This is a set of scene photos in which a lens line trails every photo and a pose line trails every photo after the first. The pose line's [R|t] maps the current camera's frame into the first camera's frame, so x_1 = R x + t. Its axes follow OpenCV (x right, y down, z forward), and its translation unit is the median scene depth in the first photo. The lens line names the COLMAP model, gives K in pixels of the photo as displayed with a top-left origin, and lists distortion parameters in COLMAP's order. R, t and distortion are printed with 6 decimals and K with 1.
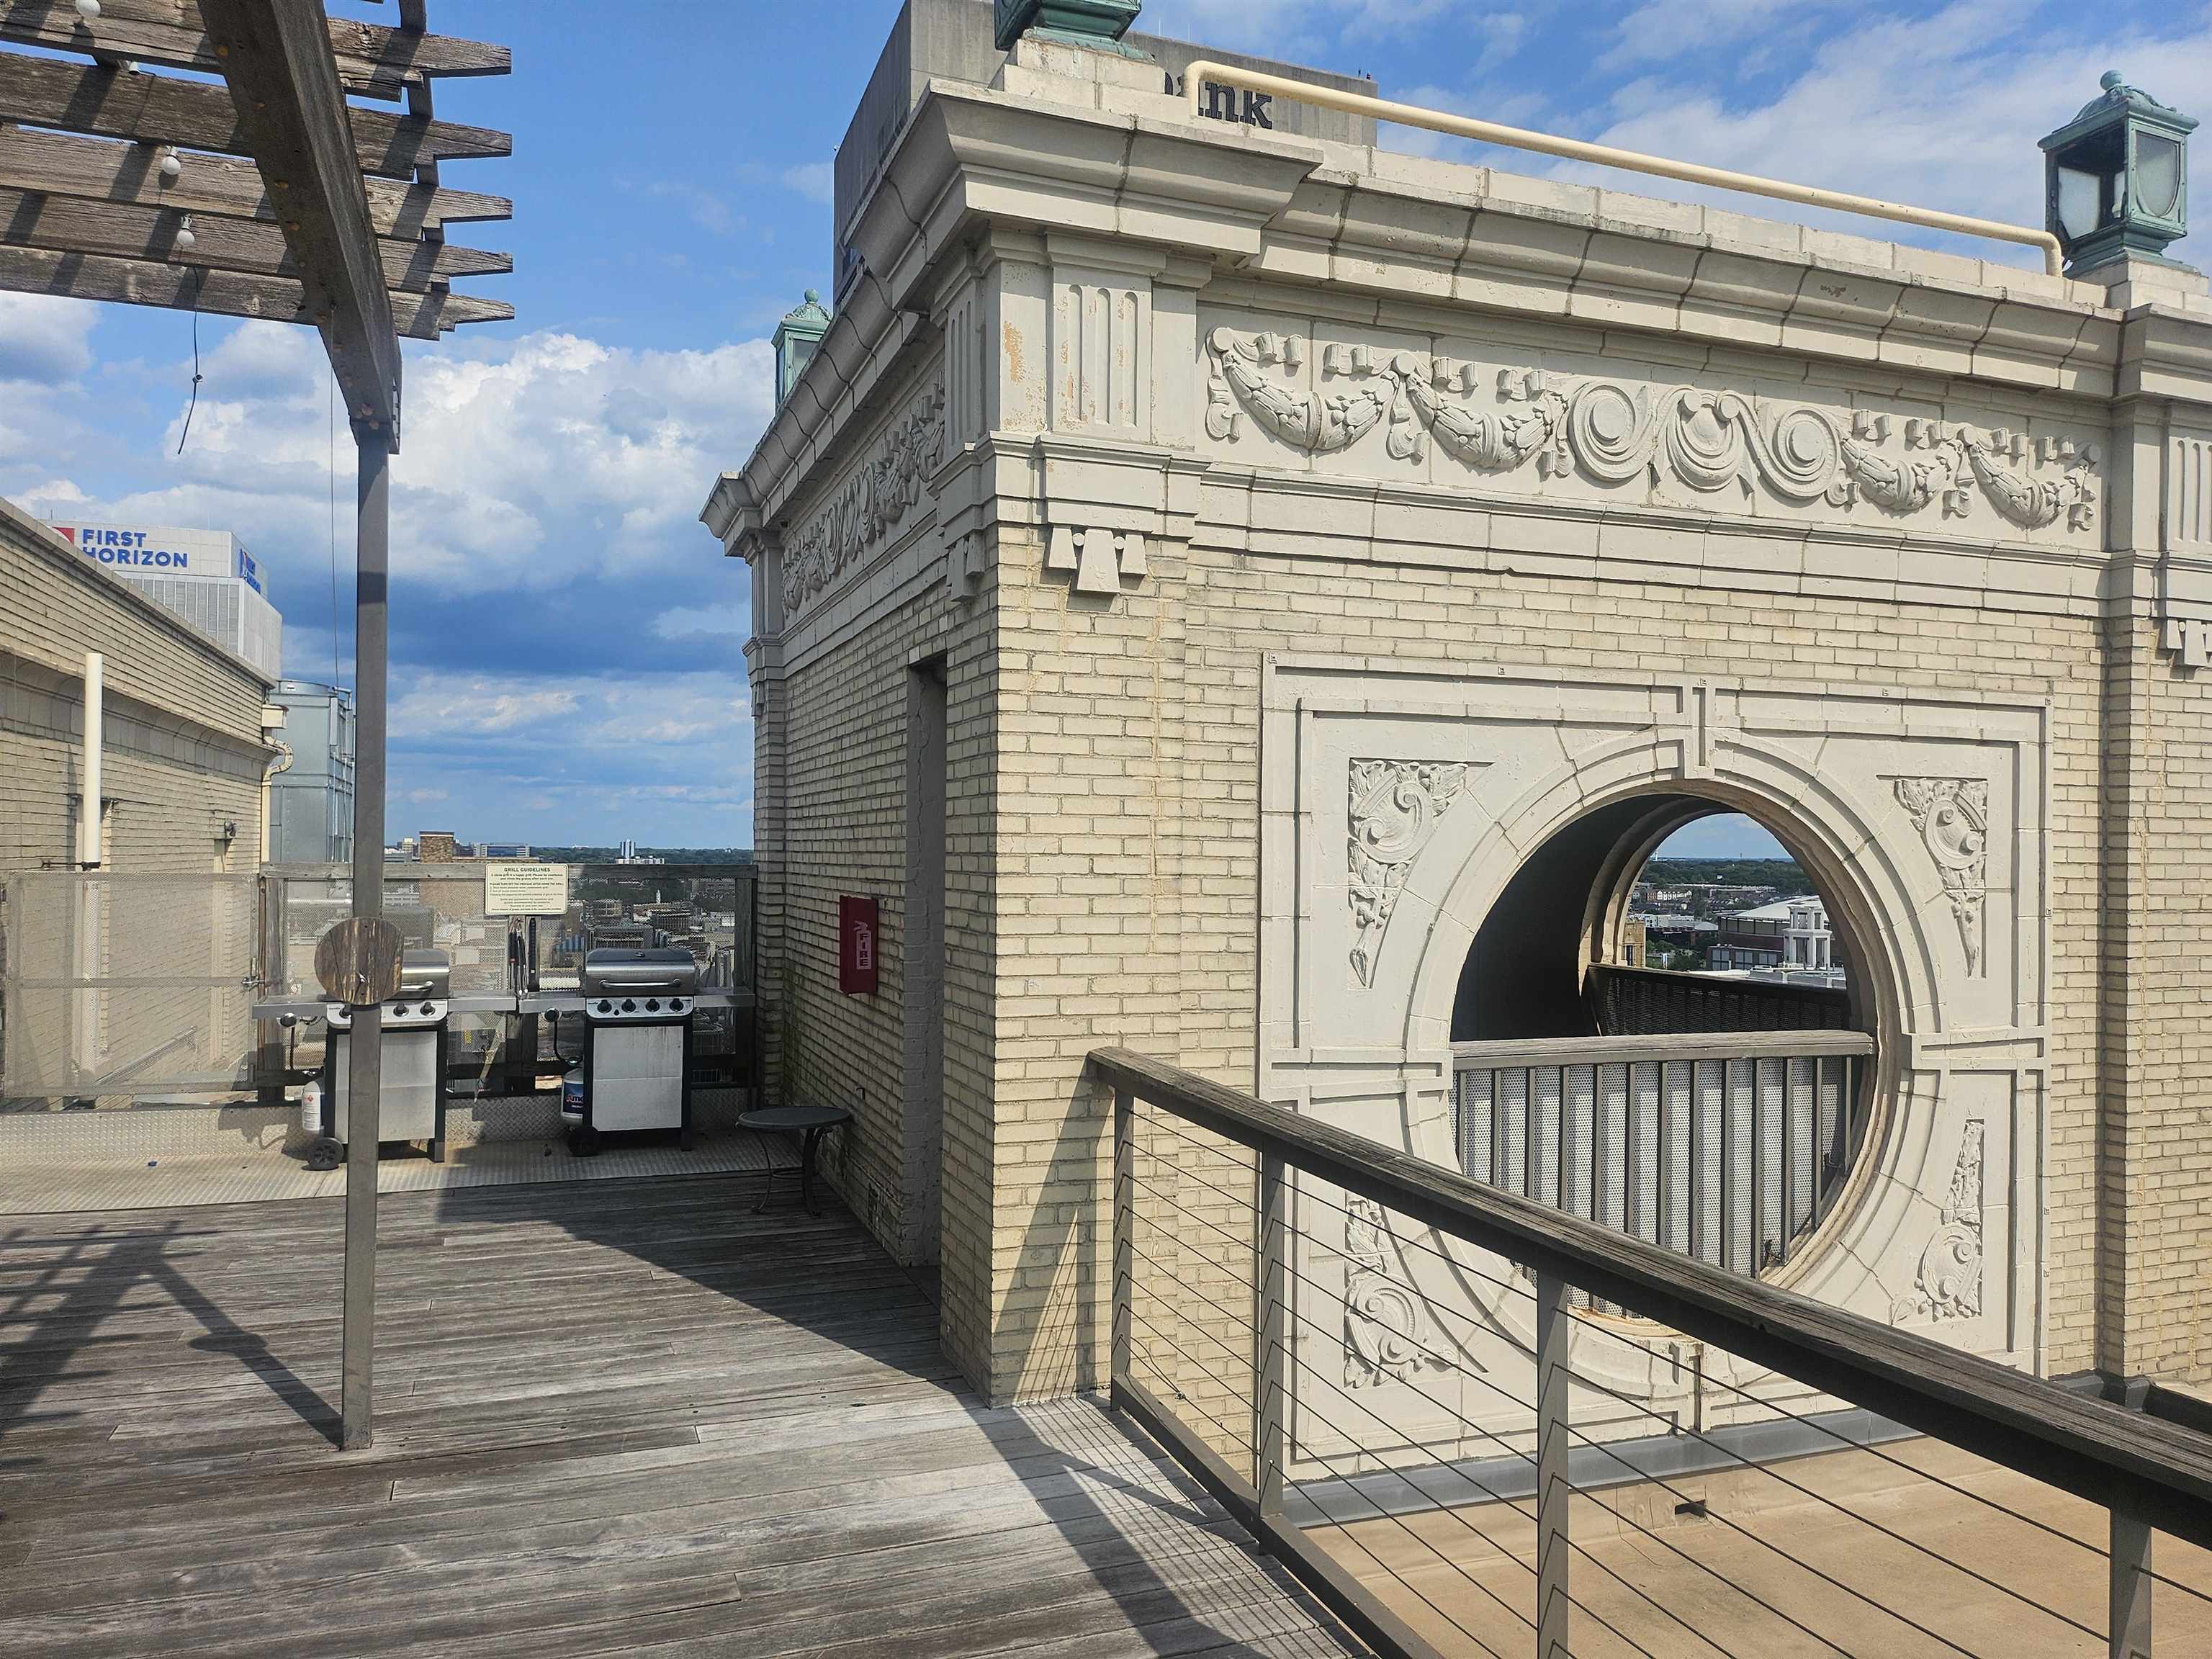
lens RADIAL K [[1562.9, 0, 1098.6], [0, 1562.9, 834.6], [0, 0, 1]] dist [0.086419, -0.101799]
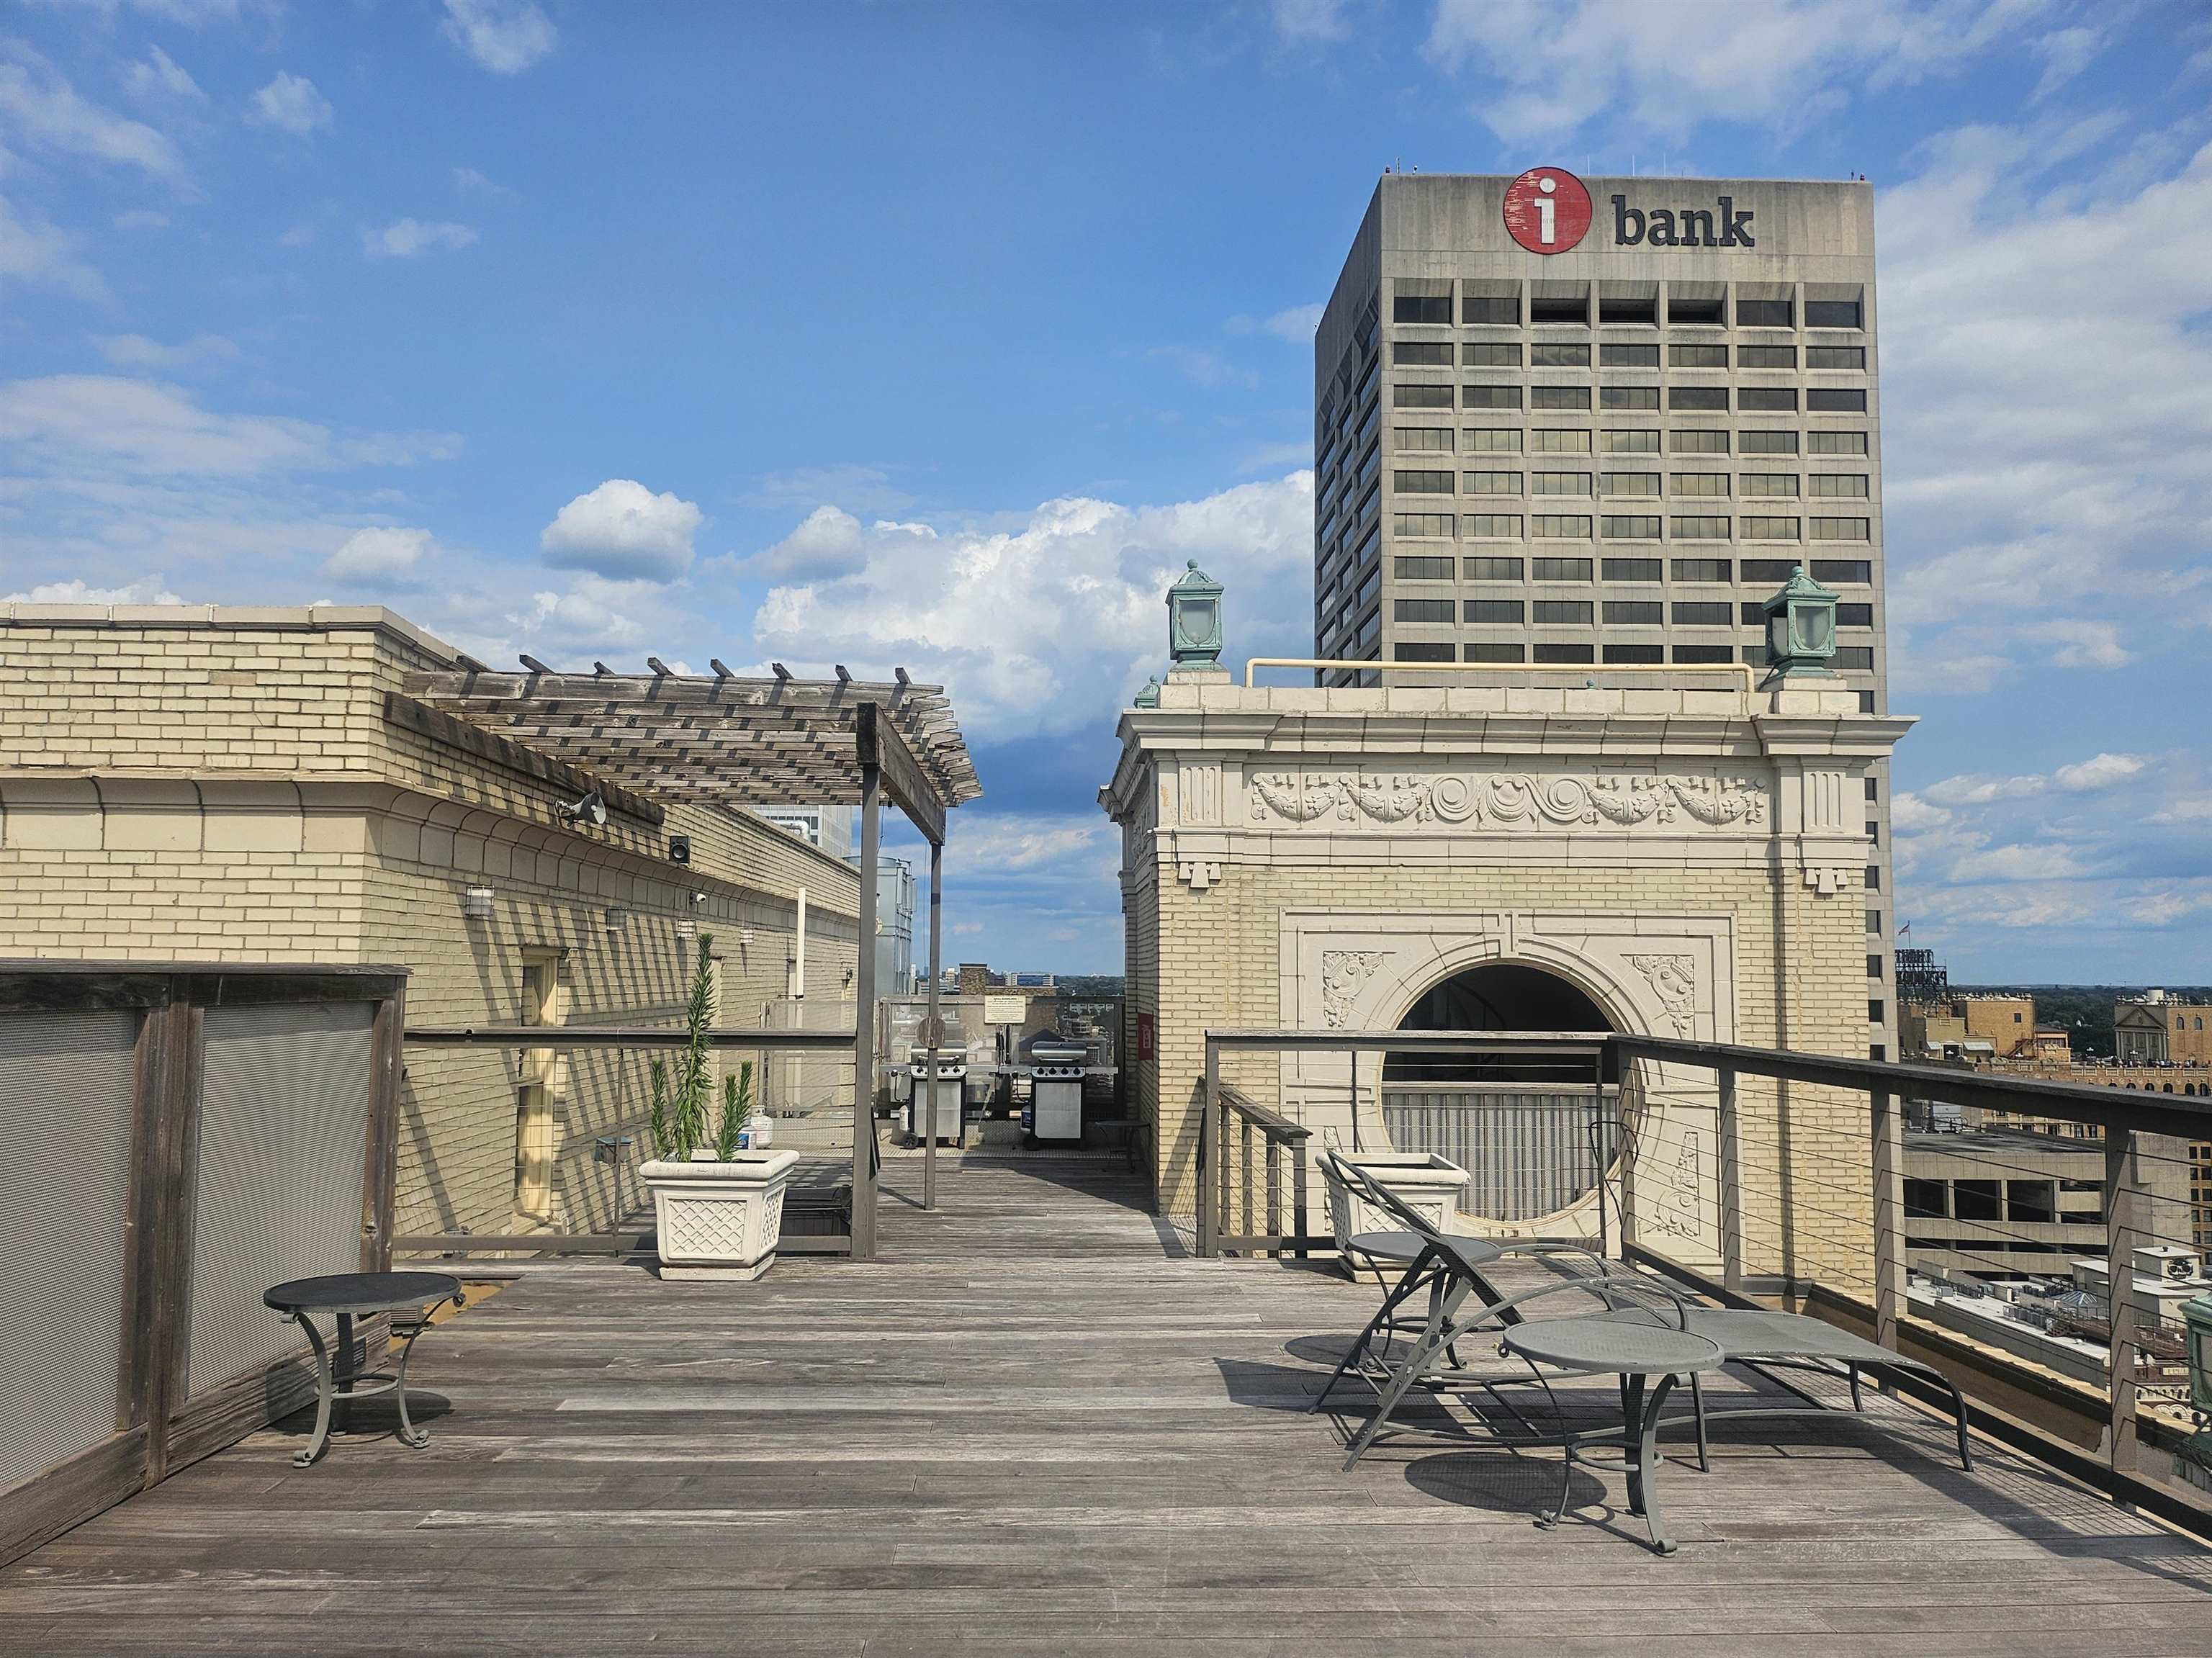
lens RADIAL K [[1562.8, 0, 1098.6], [0, 1562.8, 834.1], [0, 0, 1]] dist [0.086419, -0.101799]
pose [[0.949843, -0.031192, -0.311167, 0.530050], [0.005564, 0.996542, -0.082909, -0.029452], [0.312677, 0.077019, 0.946732, -1.197955]]
